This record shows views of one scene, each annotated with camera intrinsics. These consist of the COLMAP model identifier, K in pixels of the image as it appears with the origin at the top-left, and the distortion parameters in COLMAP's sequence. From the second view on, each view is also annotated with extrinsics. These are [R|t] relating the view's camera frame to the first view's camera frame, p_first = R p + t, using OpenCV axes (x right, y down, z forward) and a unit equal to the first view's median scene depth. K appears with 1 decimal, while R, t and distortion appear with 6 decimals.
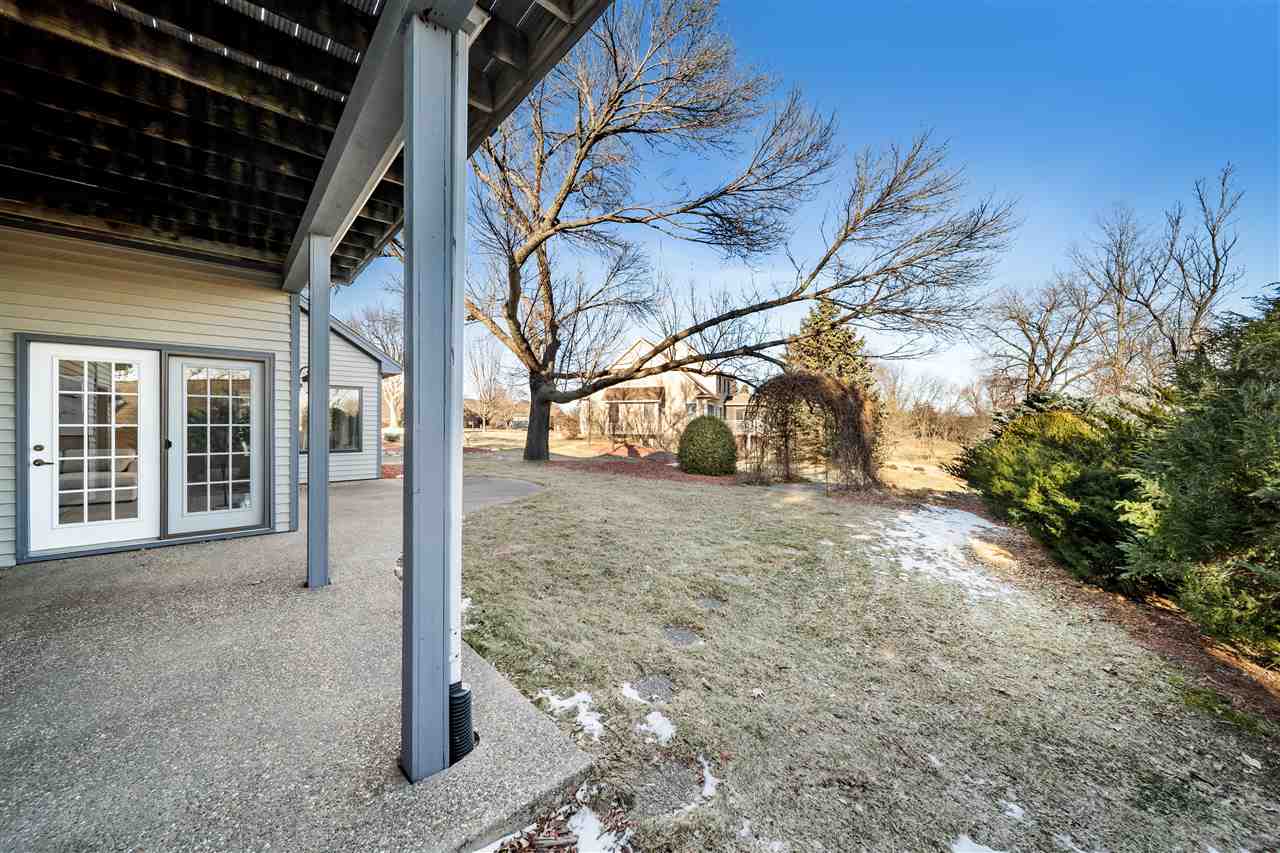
lens RADIAL K [[460.0, 0, 638.1], [0, 460.0, 428.1], [0, 0, 1]] dist [0.001699, 0.000152]
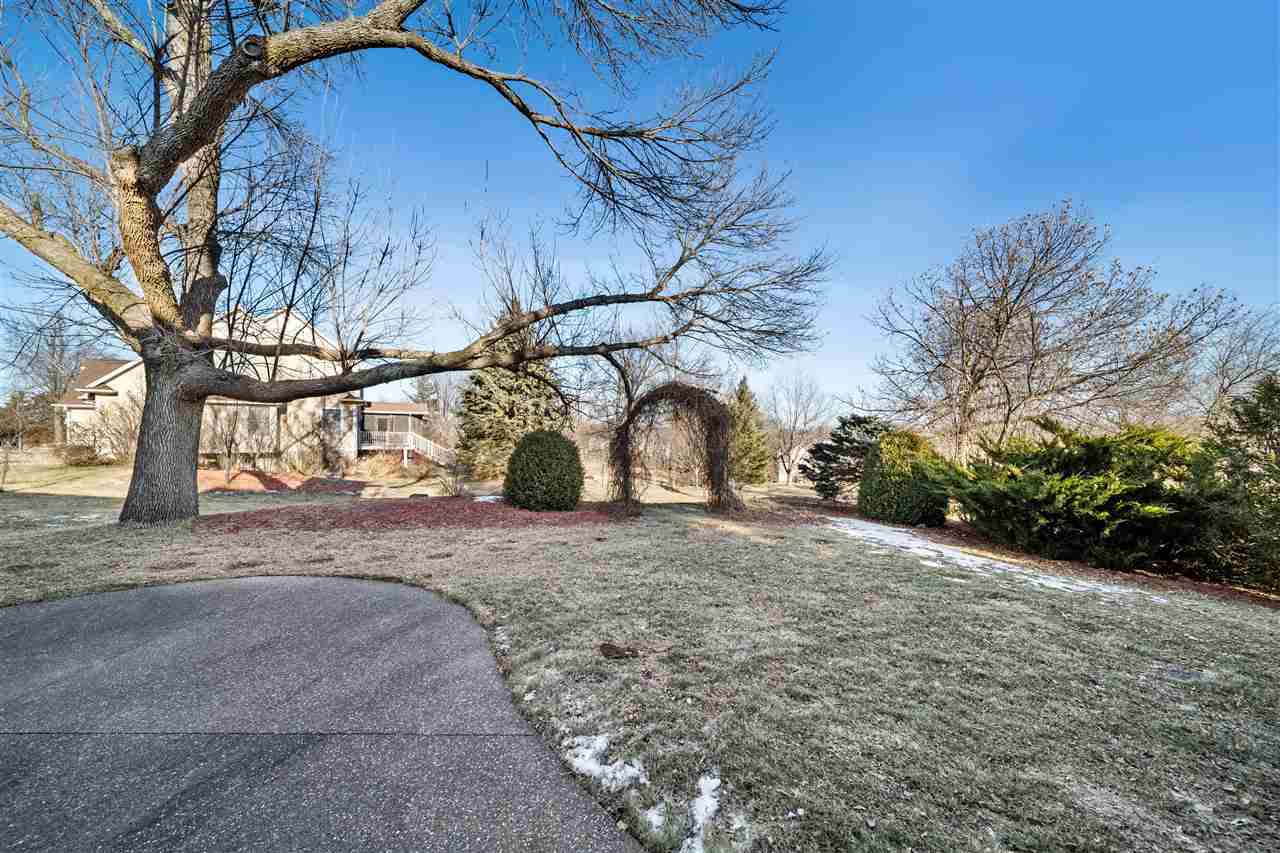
lens RADIAL K [[460.0, 0, 641.2], [0, 460.0, 421.3], [0, 0, 1]] dist [0.001699, 0.000152]
pose [[0.676963, 0.024027, 0.735624, -0.265699], [0.003290, 0.999358, -0.035669, -0.016190], [-0.736009, 0.026567, 0.676450, 0.384393]]
